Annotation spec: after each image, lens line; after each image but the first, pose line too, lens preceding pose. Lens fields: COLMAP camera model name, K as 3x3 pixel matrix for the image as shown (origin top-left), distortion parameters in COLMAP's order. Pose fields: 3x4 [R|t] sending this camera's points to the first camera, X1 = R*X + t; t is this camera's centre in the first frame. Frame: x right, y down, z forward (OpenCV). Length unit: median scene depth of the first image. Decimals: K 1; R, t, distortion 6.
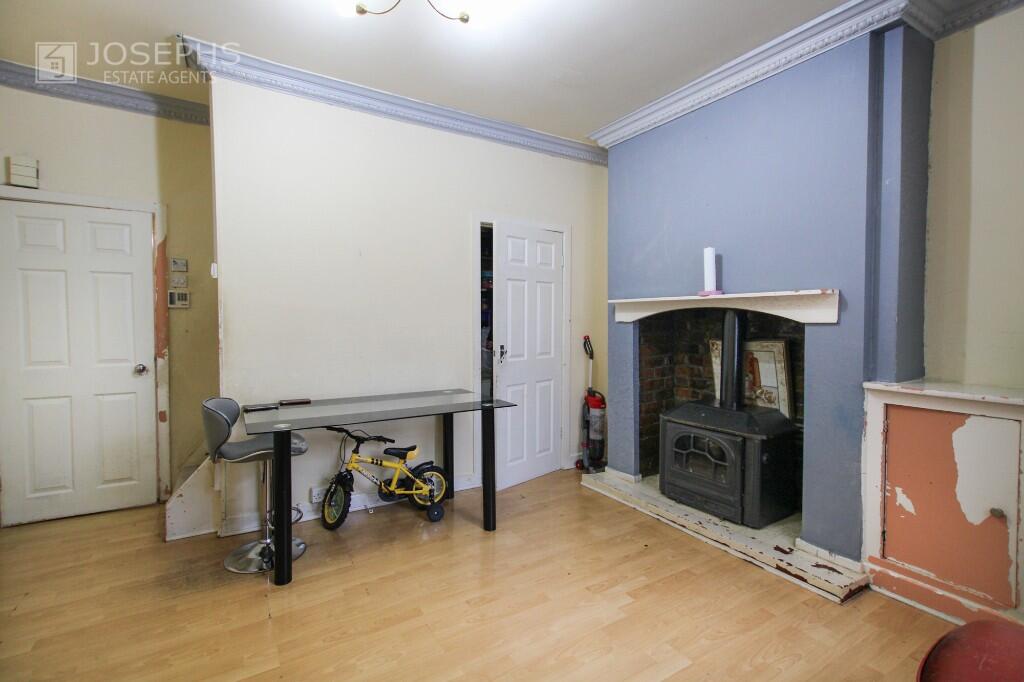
lens RADIAL K [[469.3, 0, 507.2], [0, 469.3, 335.4], [0, 0, 1]] dist [-0.002018, 0.000173]
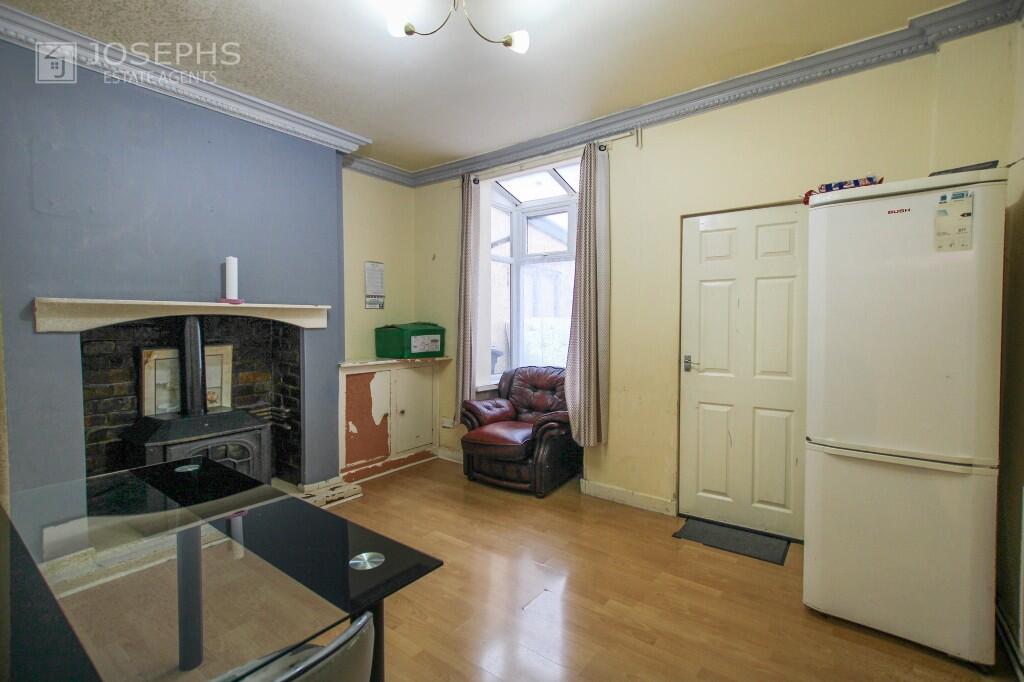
lens RADIAL K [[469.3, 0, 507.2], [0, 469.3, 335.4], [0, 0, 1]] dist [-0.002018, 0.000173]
pose [[-0.366032, -0.028966, 0.930151, -0.889784], [0.031610, 0.998552, 0.043536, -0.047674], [-0.930065, 0.045338, -0.364586, 0.966284]]
